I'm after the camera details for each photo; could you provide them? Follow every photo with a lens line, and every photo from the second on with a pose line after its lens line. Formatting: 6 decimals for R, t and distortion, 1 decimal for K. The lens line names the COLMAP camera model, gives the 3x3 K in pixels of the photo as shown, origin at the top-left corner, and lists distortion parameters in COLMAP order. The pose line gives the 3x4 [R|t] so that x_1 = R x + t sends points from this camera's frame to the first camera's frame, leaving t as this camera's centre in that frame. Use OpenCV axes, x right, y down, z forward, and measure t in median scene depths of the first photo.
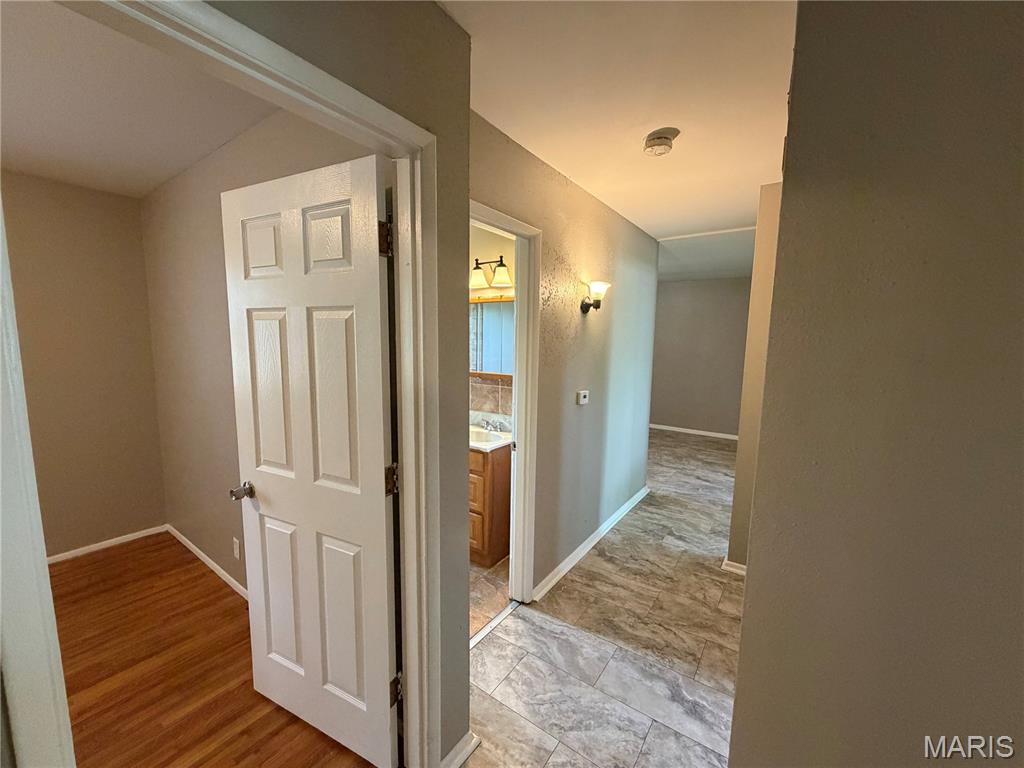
lens RADIAL K [[407.7, 0, 508.6], [0, 407.7, 384.5], [0, 0, 1]] dist [0.000061, -0.000049]
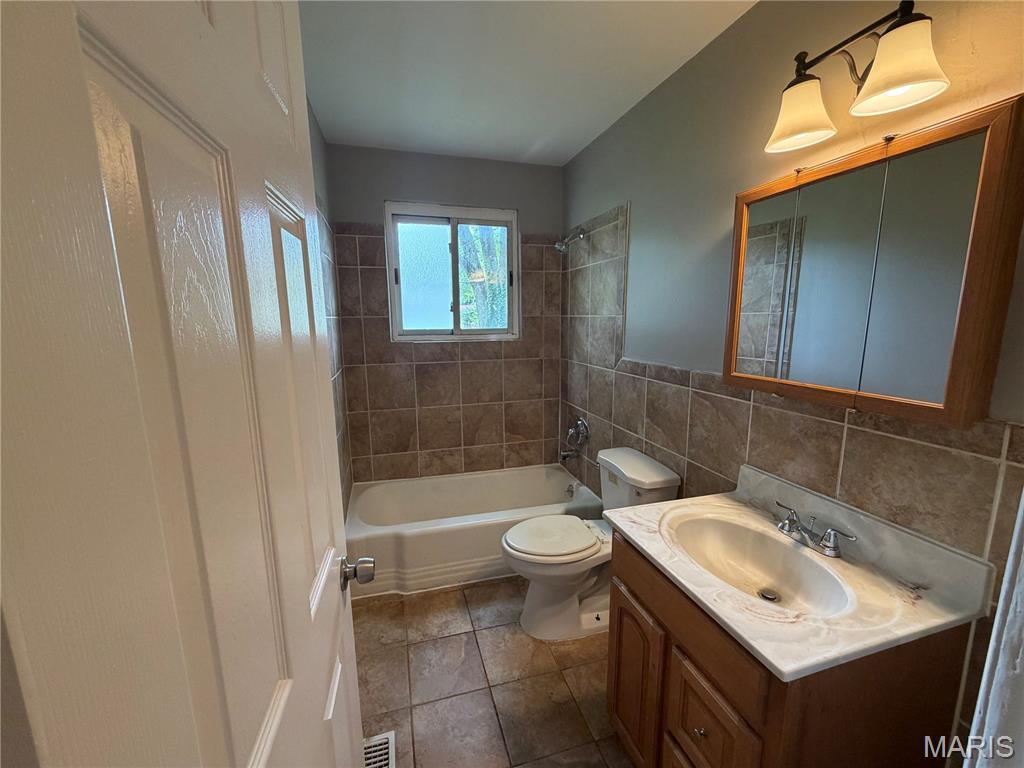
lens RADIAL K [[407.7, 0, 508.6], [0, 407.7, 384.5], [0, 0, 1]] dist [0.000061, -0.000049]
pose [[0.785898, 0.078974, -0.613292, -0.037380], [-0.049040, 0.996647, 0.065498, -0.038624], [0.616409, -0.021399, 0.787136, 0.547344]]
